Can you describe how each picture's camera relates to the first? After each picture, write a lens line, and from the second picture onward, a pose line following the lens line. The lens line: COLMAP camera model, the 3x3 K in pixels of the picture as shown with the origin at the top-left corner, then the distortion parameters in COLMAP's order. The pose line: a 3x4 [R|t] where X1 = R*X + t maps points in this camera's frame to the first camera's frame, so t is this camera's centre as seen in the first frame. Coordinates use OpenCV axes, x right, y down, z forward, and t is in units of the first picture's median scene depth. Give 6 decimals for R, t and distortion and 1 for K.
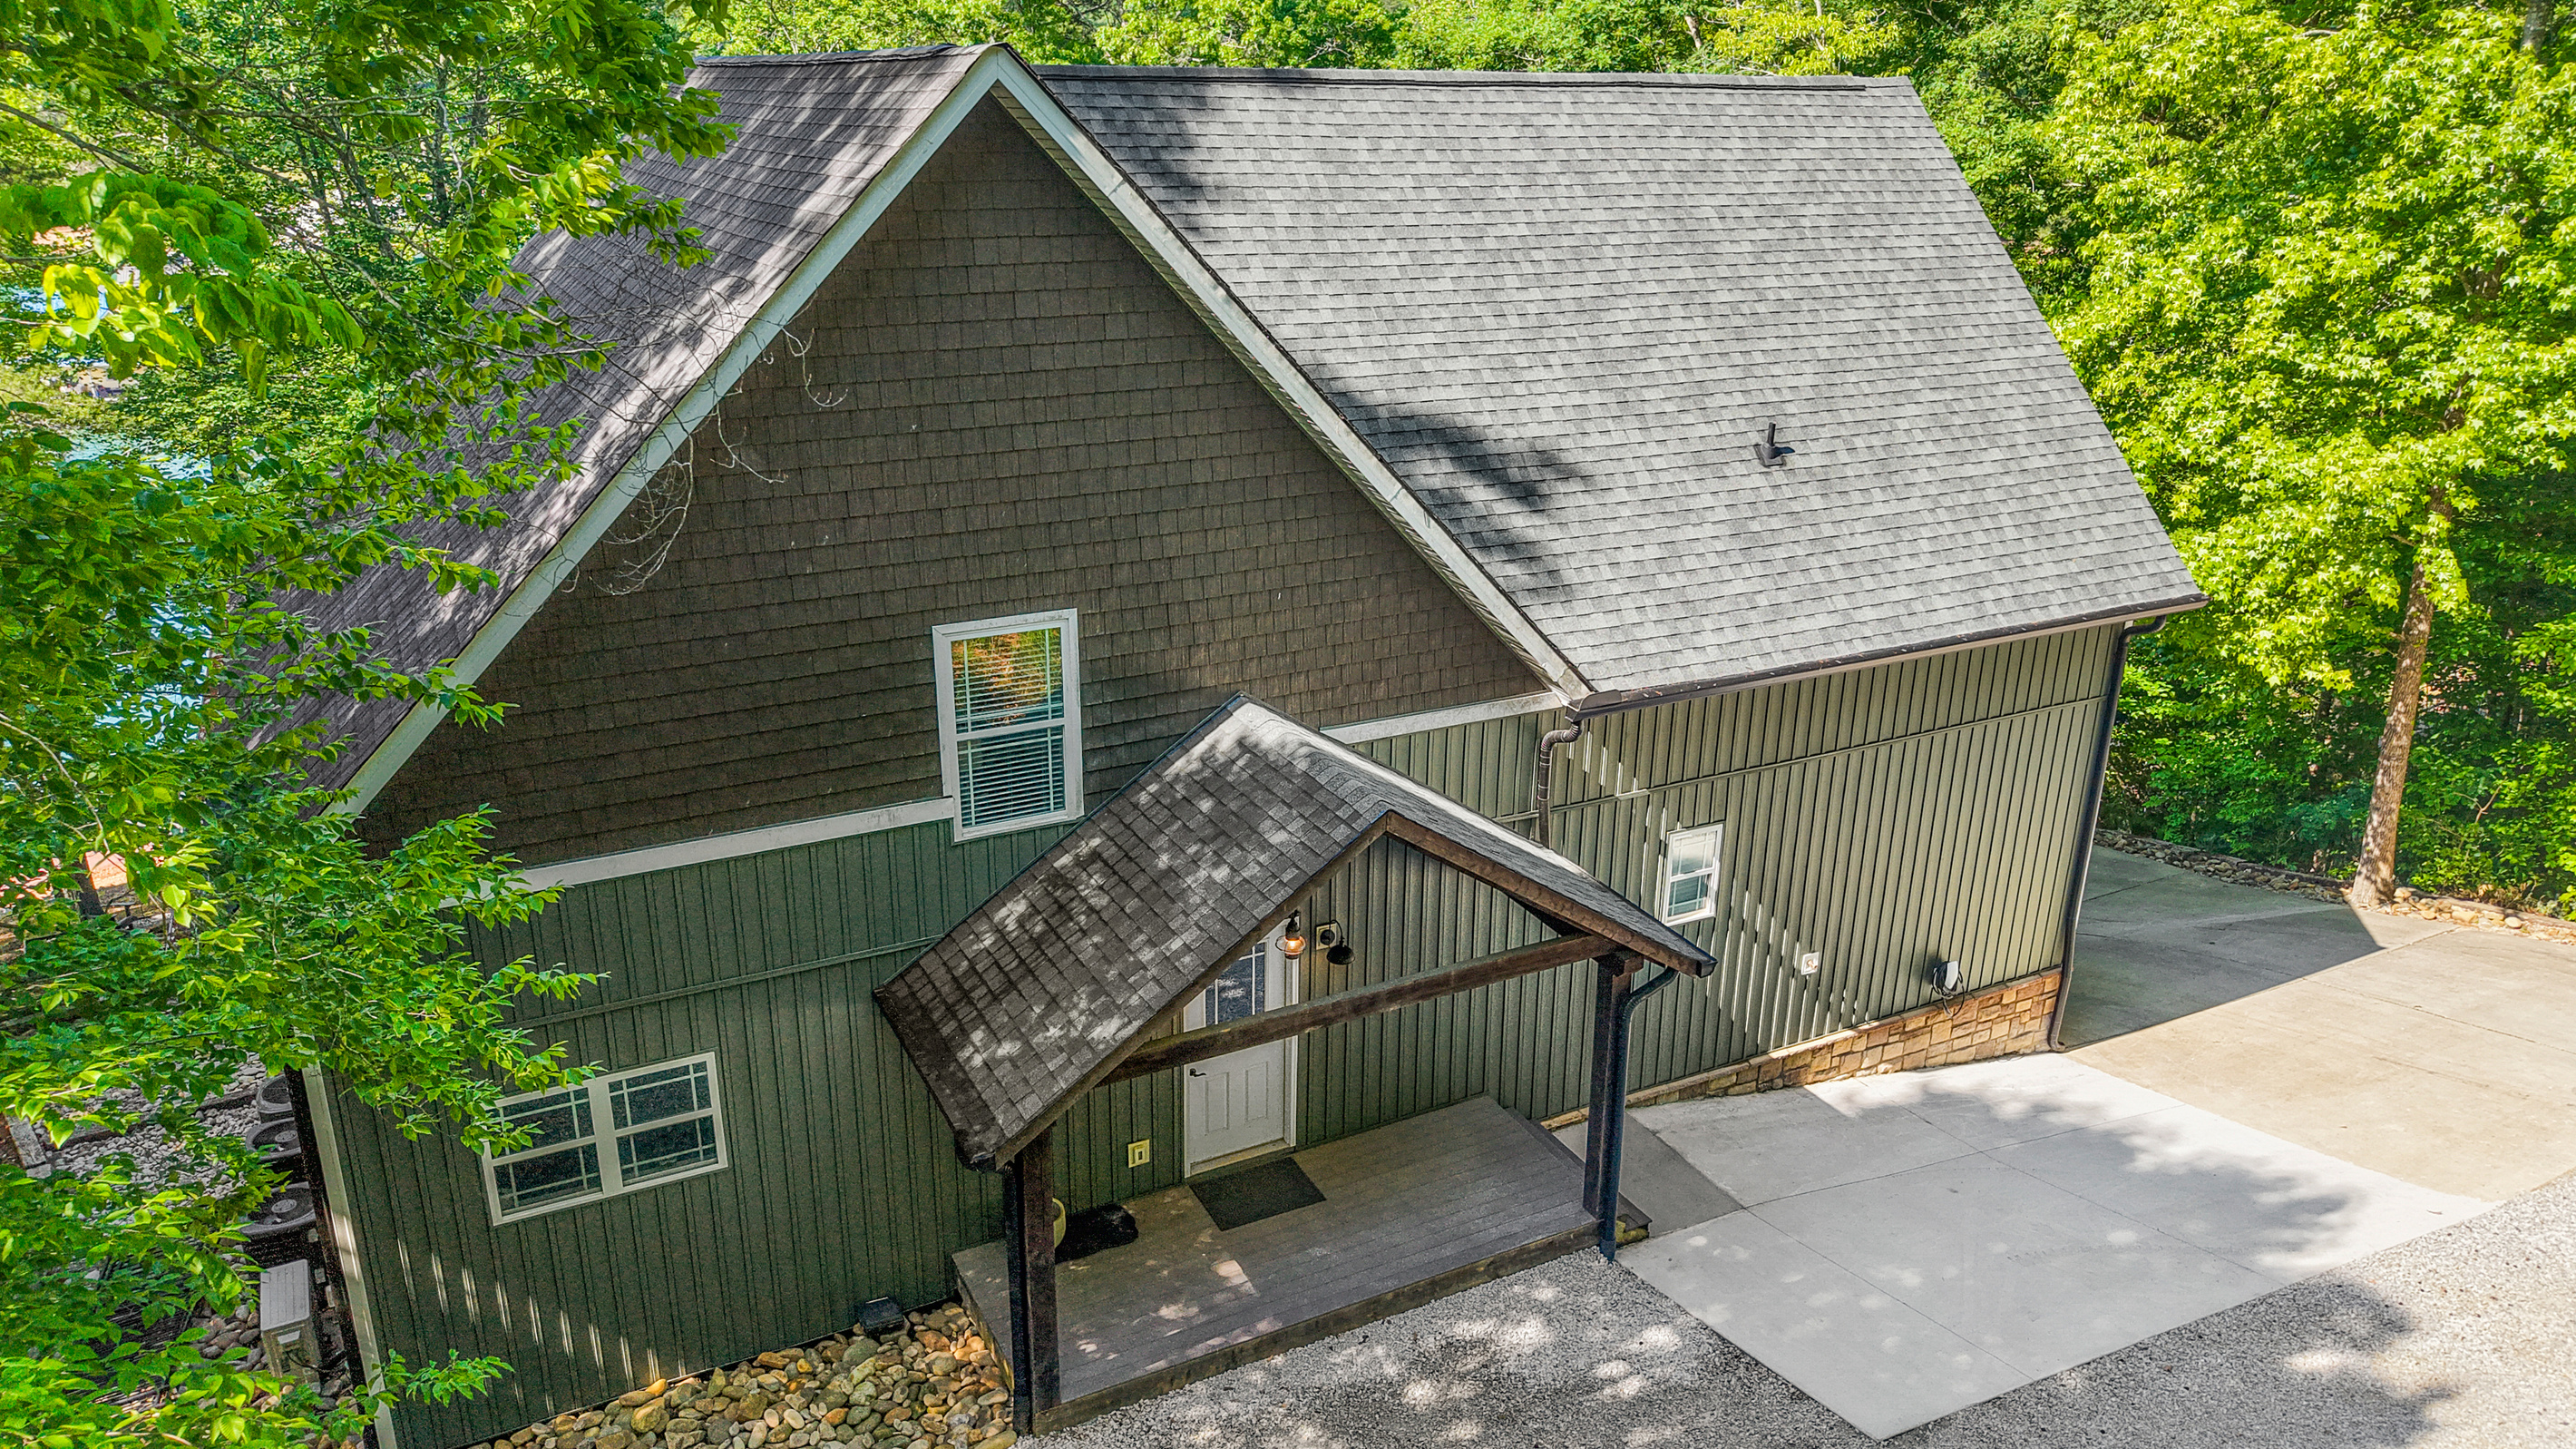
lens RADIAL K [[1804.3, 0, 1288.0], [0, 1804.3, 724.5], [0, 0, 1]] dist [-0.000791, -0.000369]
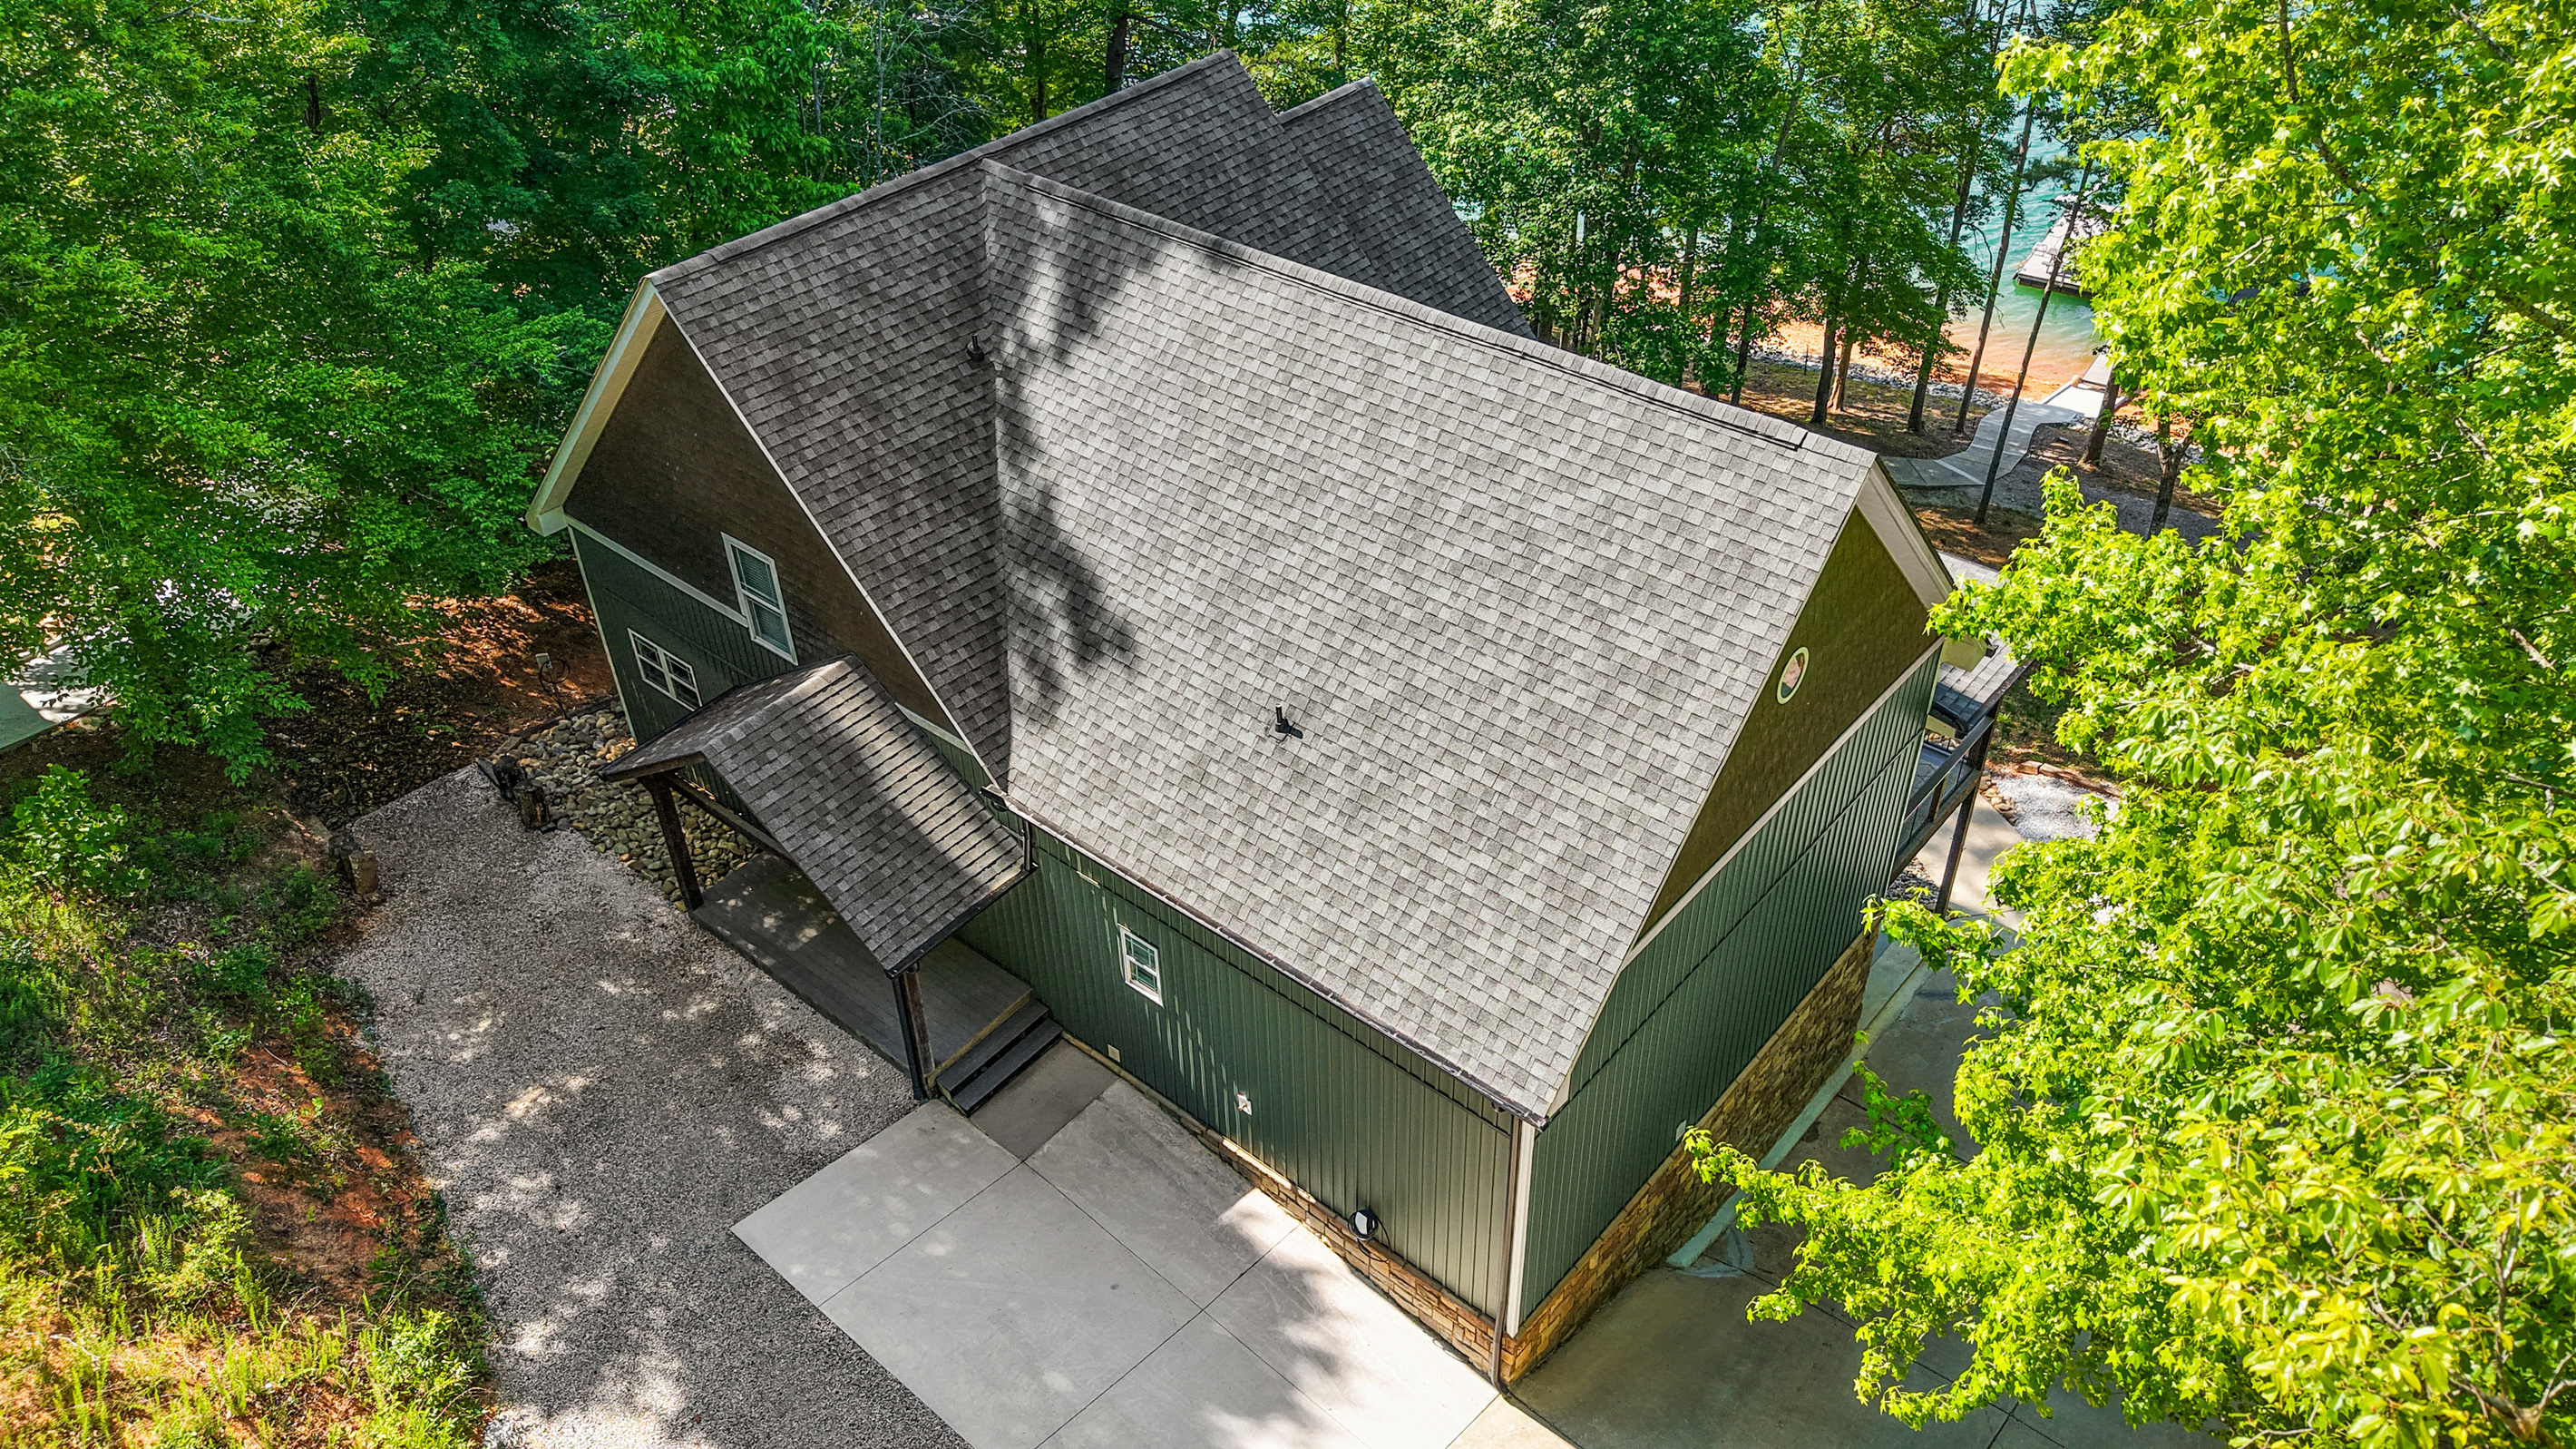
lens RADIAL K [[1804.3, 0, 1288.0], [0, 1804.3, 724.5], [0, 0, 1]] dist [-0.000791, -0.000369]
pose [[0.375384, 0.545445, -0.749384, 1.115412], [-0.290492, 0.837011, 0.463710, -0.677400], [0.880171, 0.043620, 0.472648, 0.468875]]
